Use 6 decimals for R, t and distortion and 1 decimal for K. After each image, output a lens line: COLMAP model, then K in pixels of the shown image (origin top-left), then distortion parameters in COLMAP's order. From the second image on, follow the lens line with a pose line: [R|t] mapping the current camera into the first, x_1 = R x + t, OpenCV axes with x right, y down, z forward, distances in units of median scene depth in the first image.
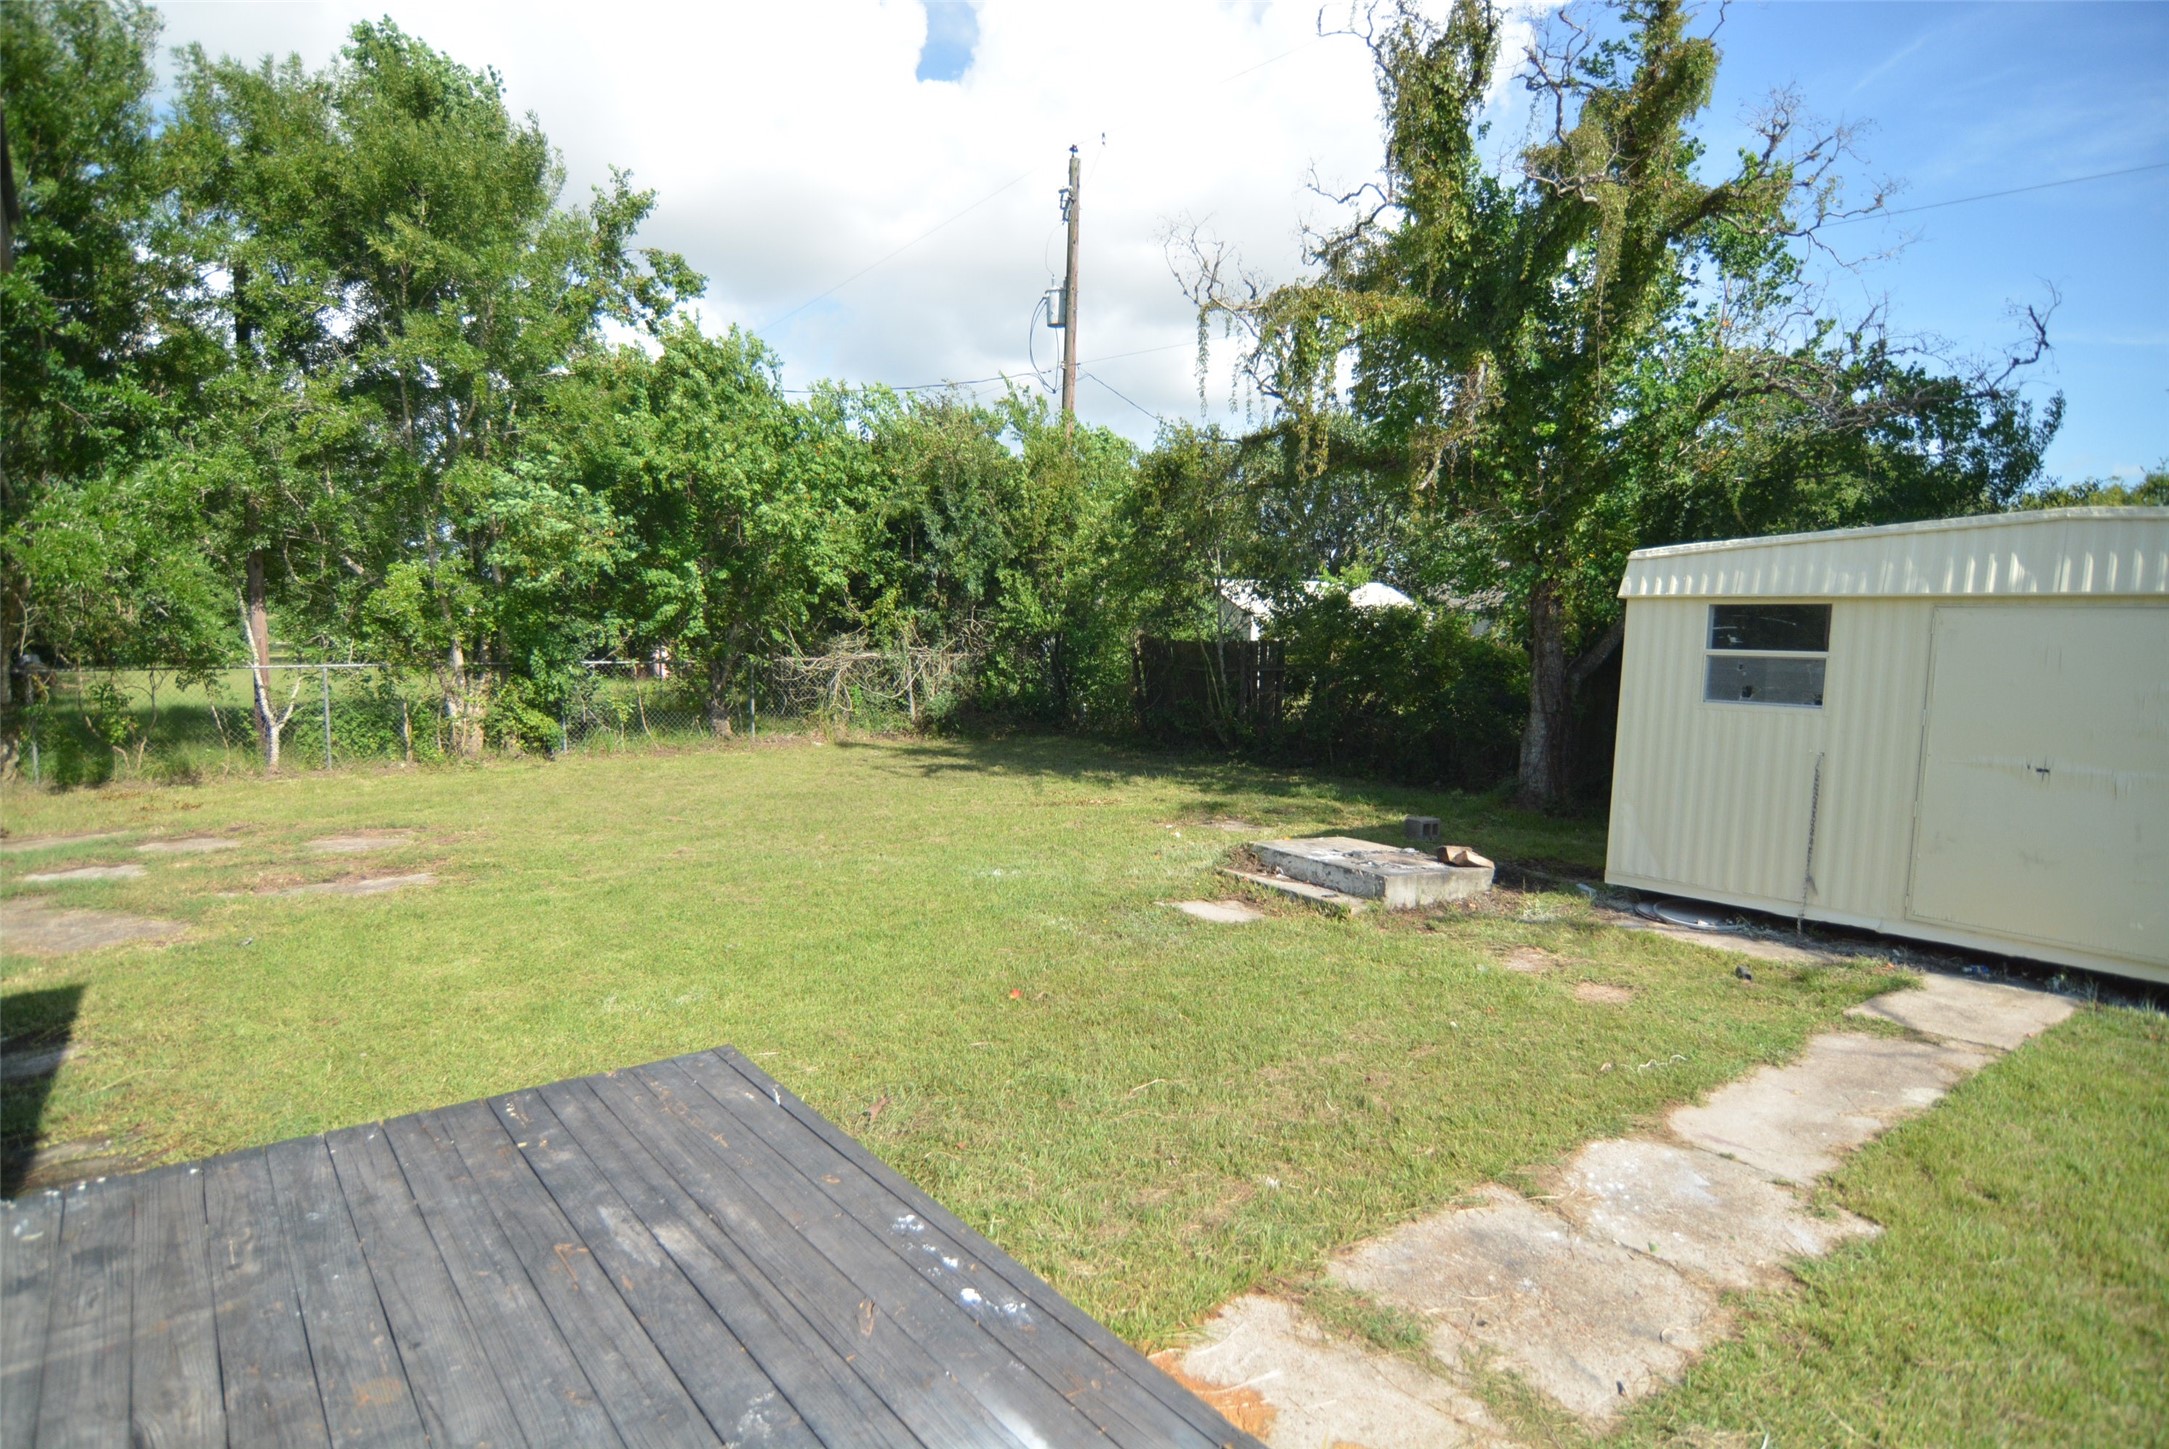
lens RADIAL K [[1186.7, 0, 1082.7], [0, 1186.7, 728.2], [0, 0, 1]] dist [-0.007399, -0.009592]
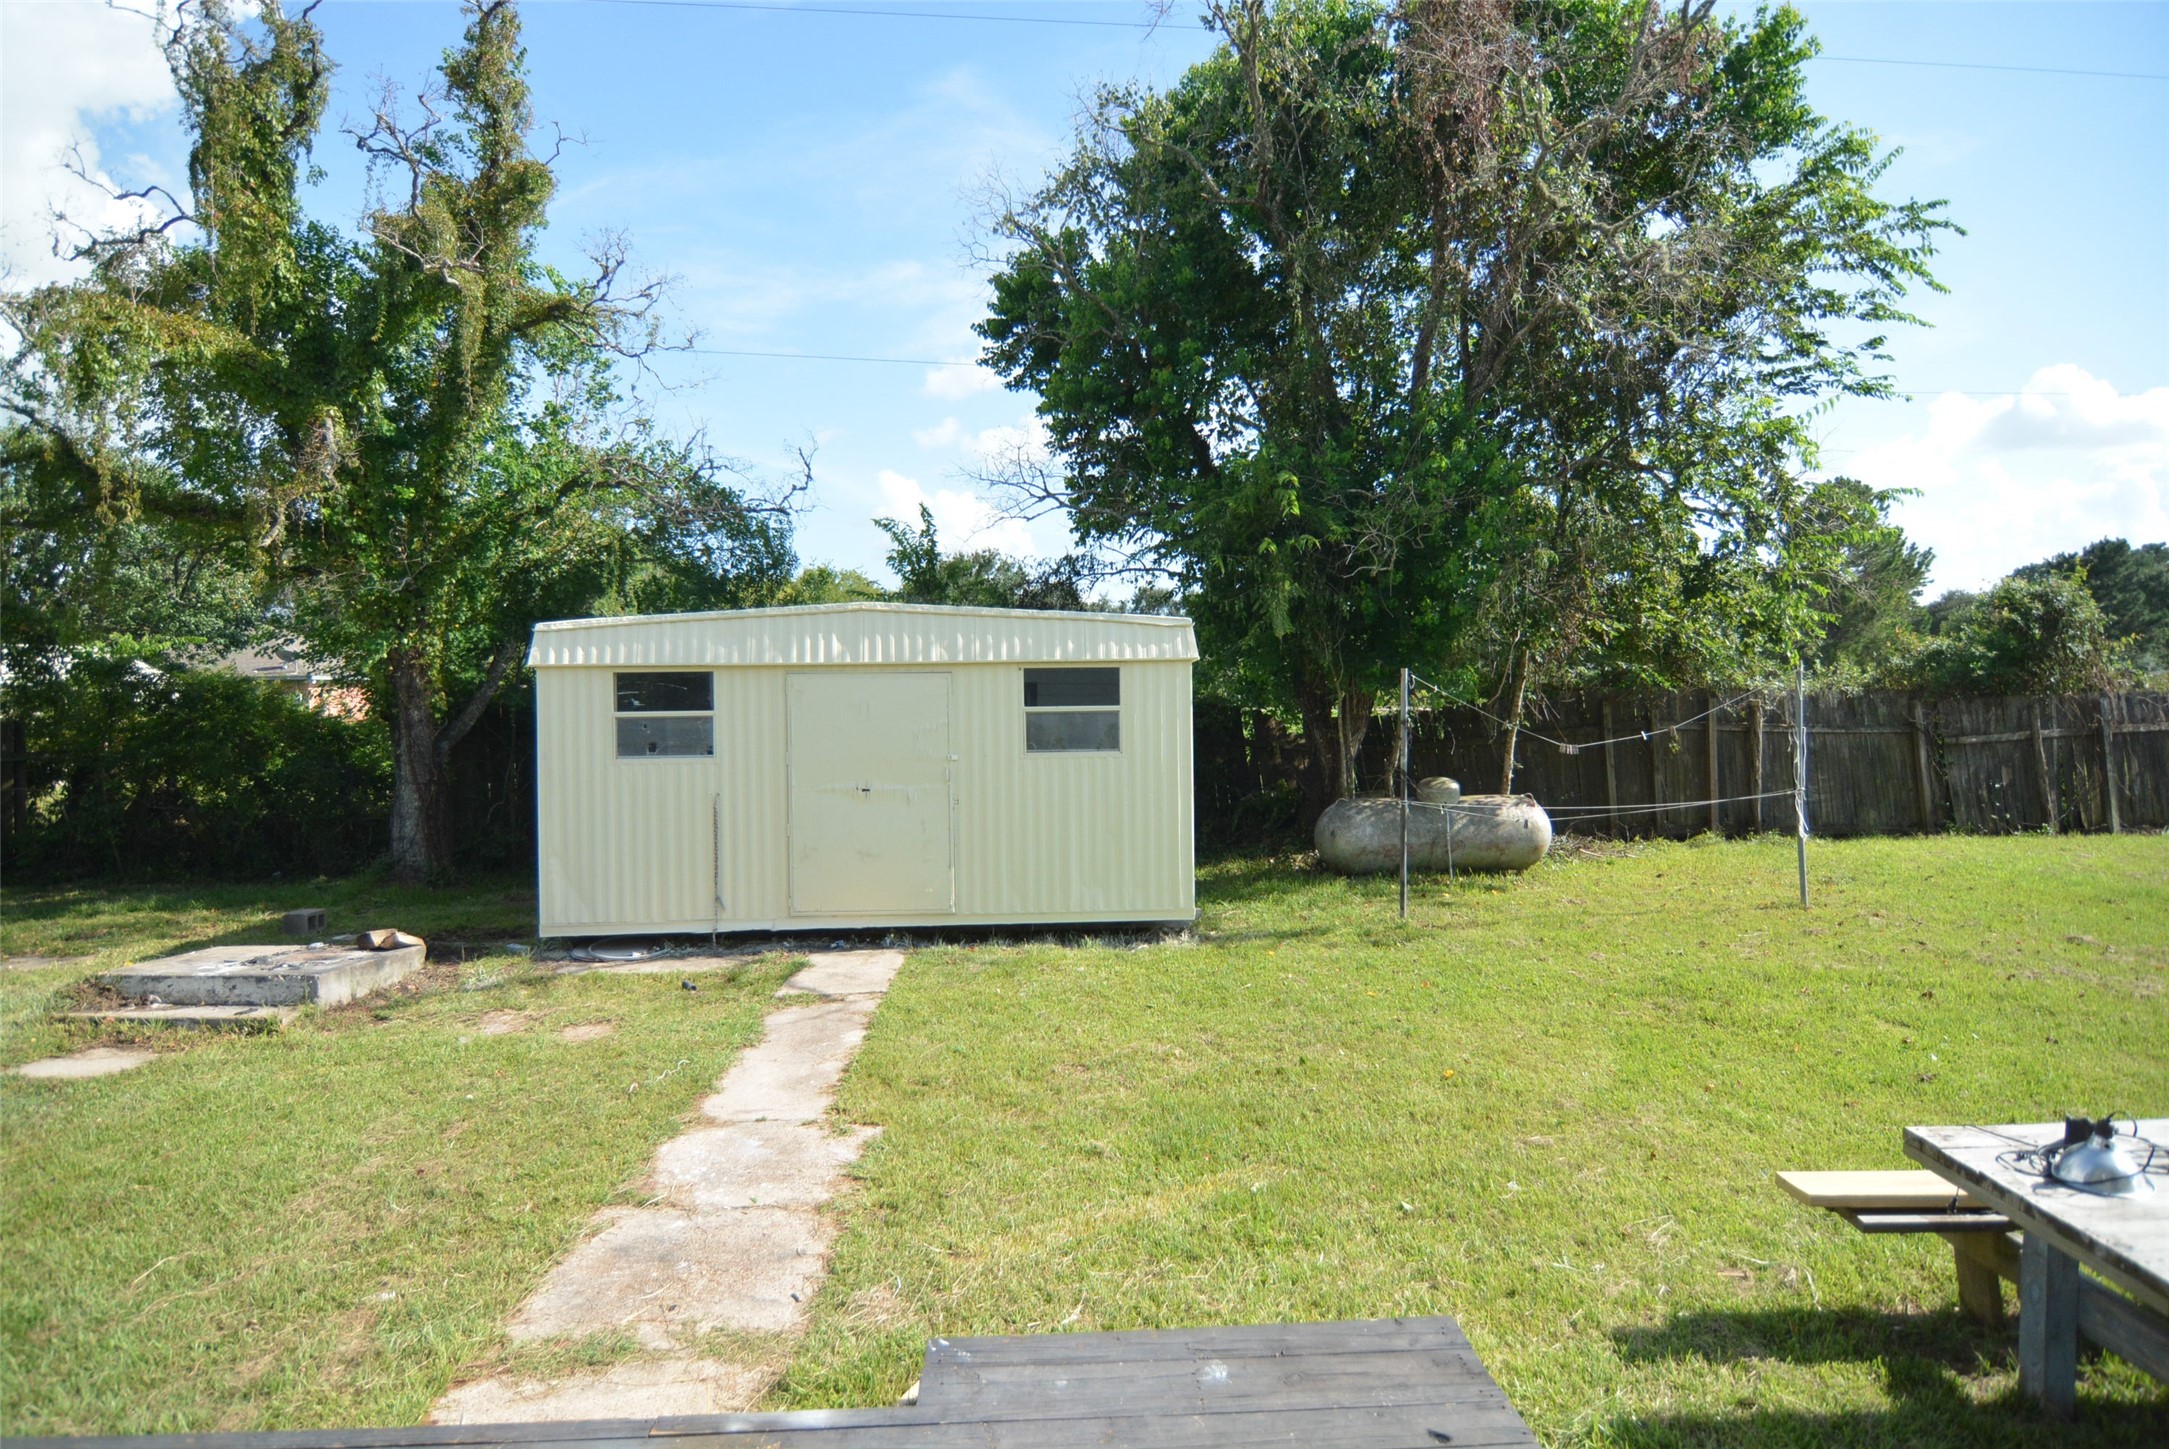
lens RADIAL K [[1186.7, 0, 1088.6], [0, 1186.7, 720.7], [0, 0, 1]] dist [-0.007399, -0.009592]
pose [[0.561304, -0.041615, 0.826563, -0.156704], [0.090934, 0.995789, -0.011617, -0.004410], [-0.822599, 0.081683, 0.562724, -0.007723]]
